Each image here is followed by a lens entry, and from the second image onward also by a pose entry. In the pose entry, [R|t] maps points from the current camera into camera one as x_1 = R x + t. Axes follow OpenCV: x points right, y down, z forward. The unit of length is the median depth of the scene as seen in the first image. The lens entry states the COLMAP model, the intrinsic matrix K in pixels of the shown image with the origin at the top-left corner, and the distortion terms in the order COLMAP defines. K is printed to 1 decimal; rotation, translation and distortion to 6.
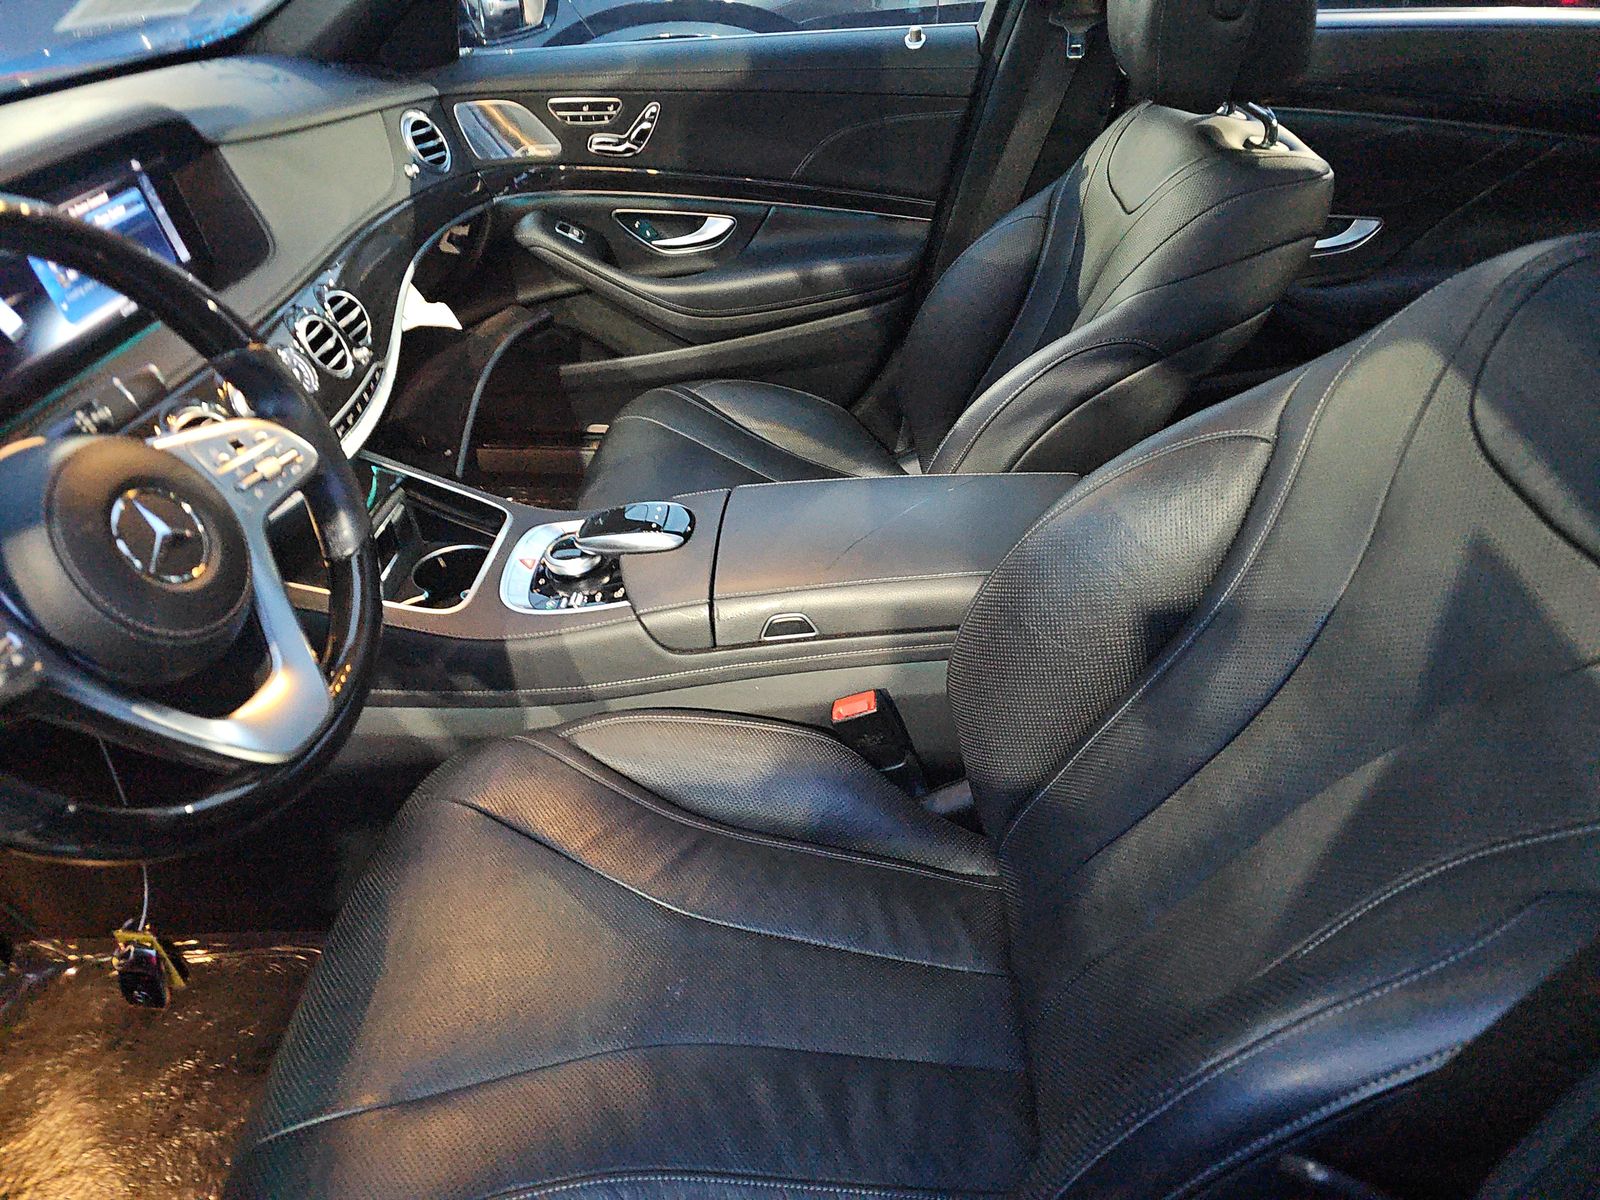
lens RADIAL K [[1079.8, 0, 795.6], [0, 1079.8, 594.8], [0, 0, 1]] dist [0.047985, -0.041617]
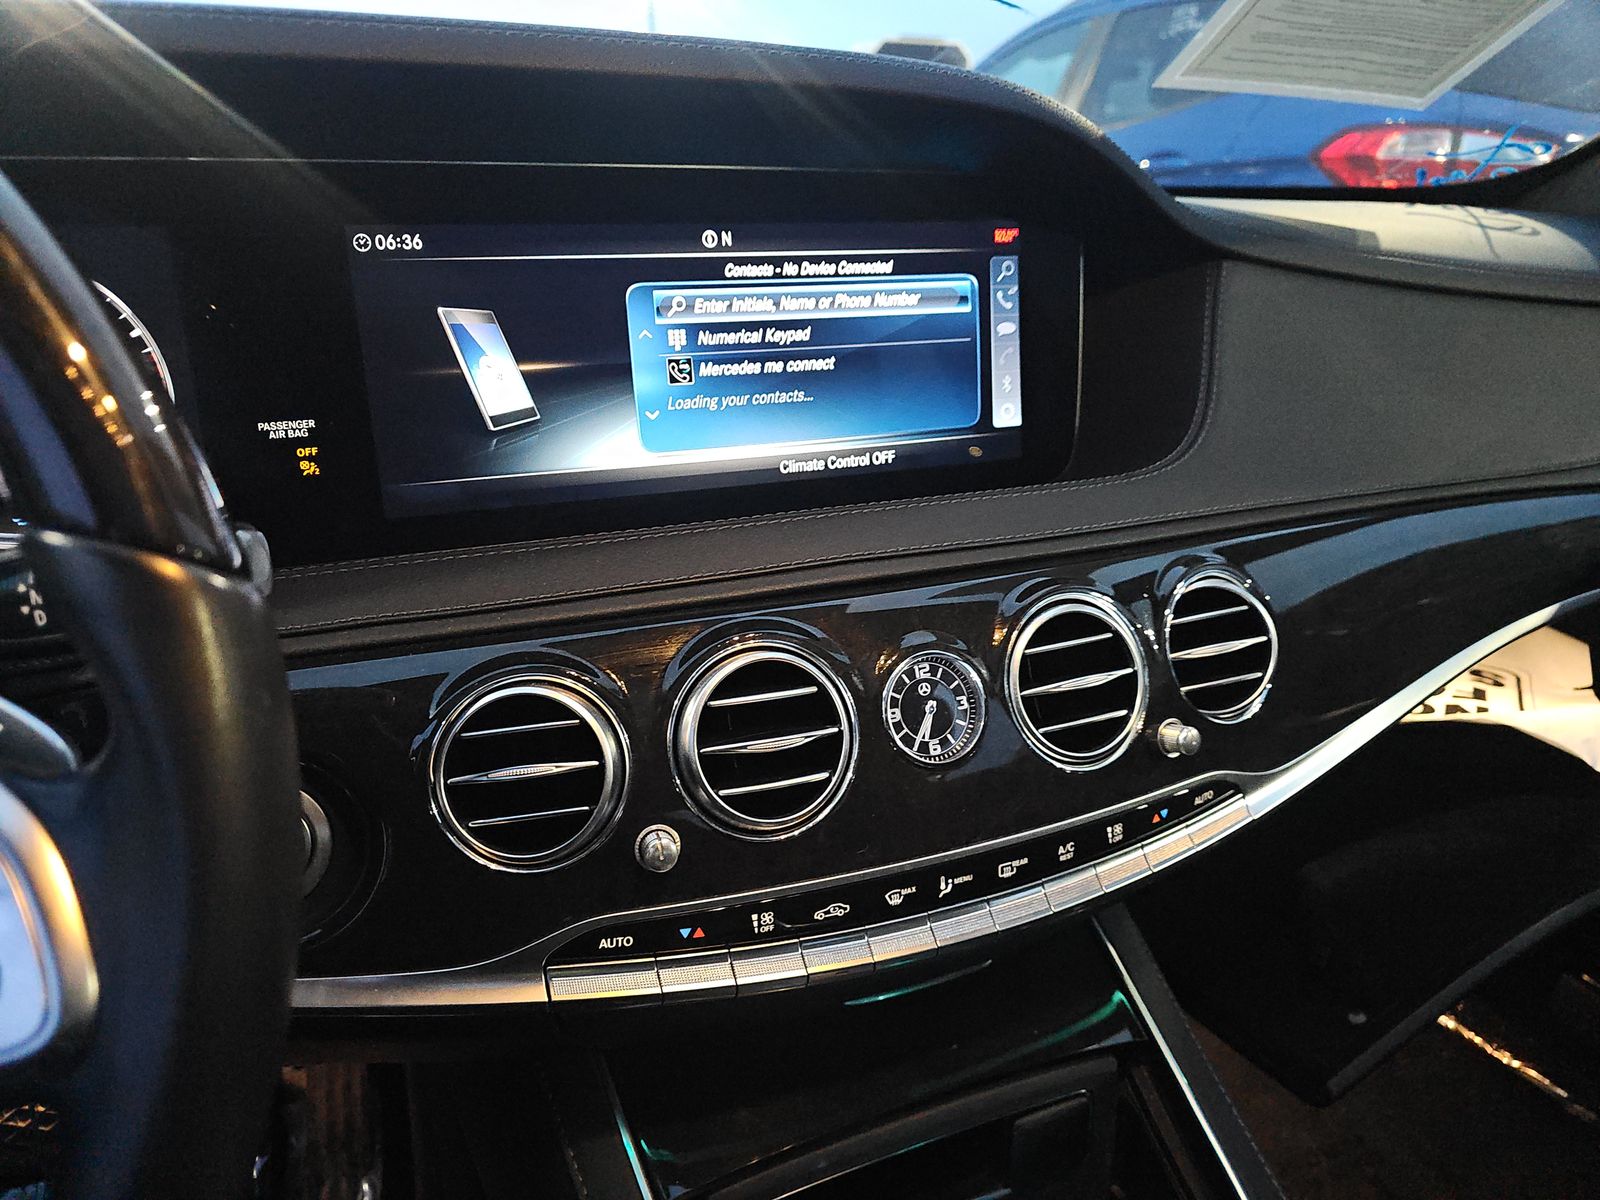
lens RADIAL K [[1079.8, 0, 795.6], [0, 1079.8, 594.8], [0, 0, 1]] dist [0.047985, -0.041617]
pose [[0.453447, 0.343690, -0.822352, -0.169106], [-0.527723, 0.847075, 0.063034, -0.228459], [0.718258, 0.405391, 0.565477, 0.701872]]
